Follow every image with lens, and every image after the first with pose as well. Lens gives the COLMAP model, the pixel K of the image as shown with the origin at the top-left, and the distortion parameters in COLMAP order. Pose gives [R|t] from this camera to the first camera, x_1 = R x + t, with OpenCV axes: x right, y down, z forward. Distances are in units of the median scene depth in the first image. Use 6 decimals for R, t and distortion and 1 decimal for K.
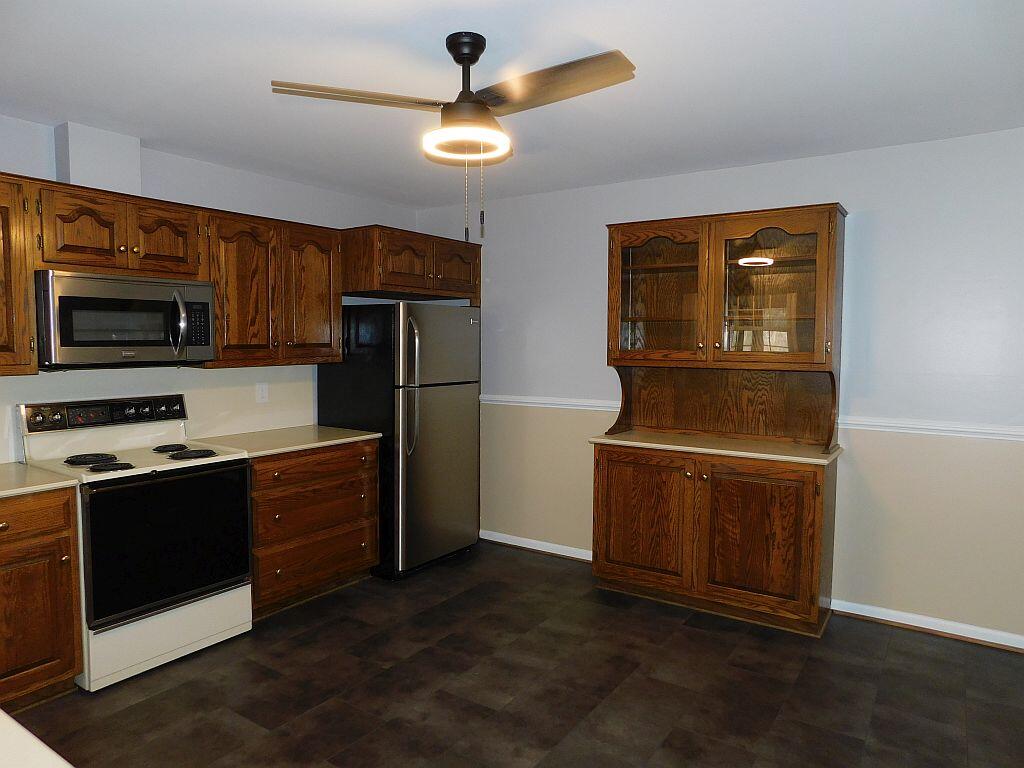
lens RADIAL K [[686.7, 0, 512.0], [0, 686.7, 384.0], [0, 0, 1]] dist [-0.036518, 0.000154]
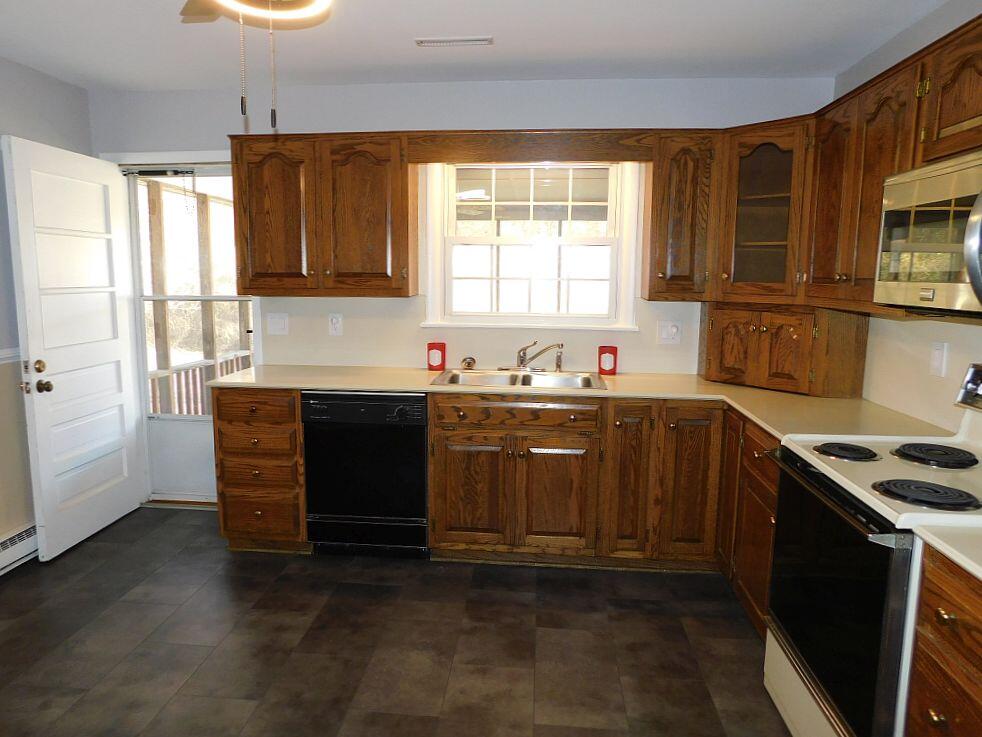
lens RADIAL K [[685.1, 0, 491.0], [0, 685.1, 368.5], [0, 0, 1]] dist [-0.008212, 0.000289]
pose [[-0.870373, 0.056242, -0.489171, 0.073545], [-0.045572, 0.979990, 0.193760, -0.077377], [0.490280, 0.190936, -0.850393, 1.311684]]
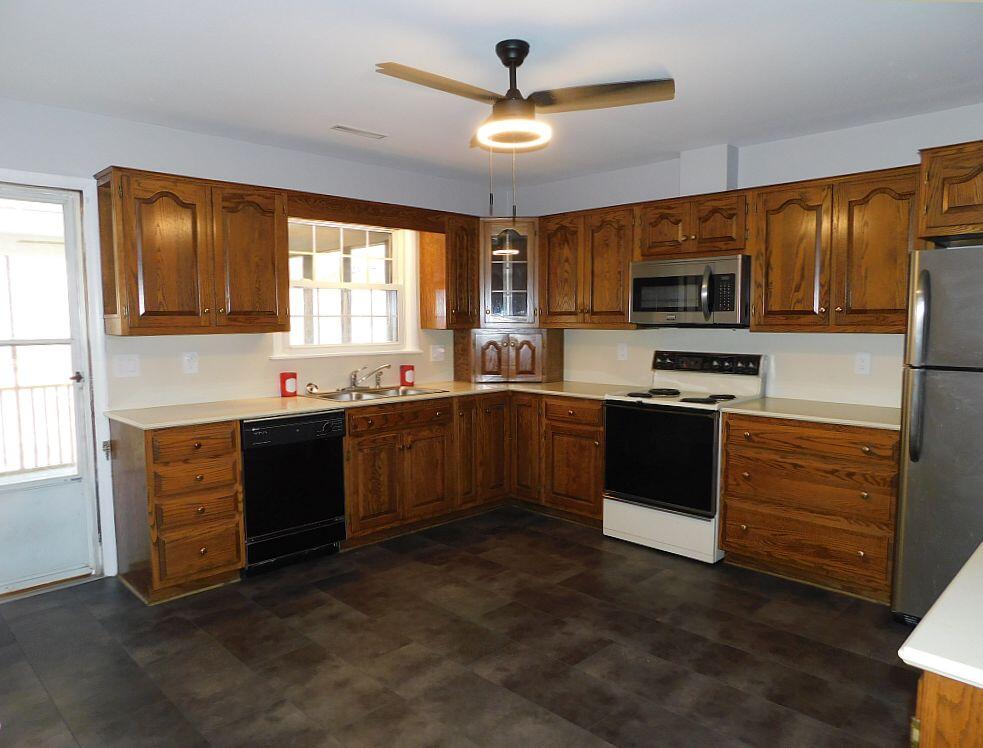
lens RADIAL K [[683.2, 0, 491.5], [0, 683.2, 374.0], [0, 0, 1]] dist [-0.001418, -0.000678]
pose [[-0.181162, 0.078713, -0.980298, 0.822484], [-0.065644, 0.993601, 0.091912, -0.032792], [0.981260, 0.081002, -0.174835, 0.872740]]
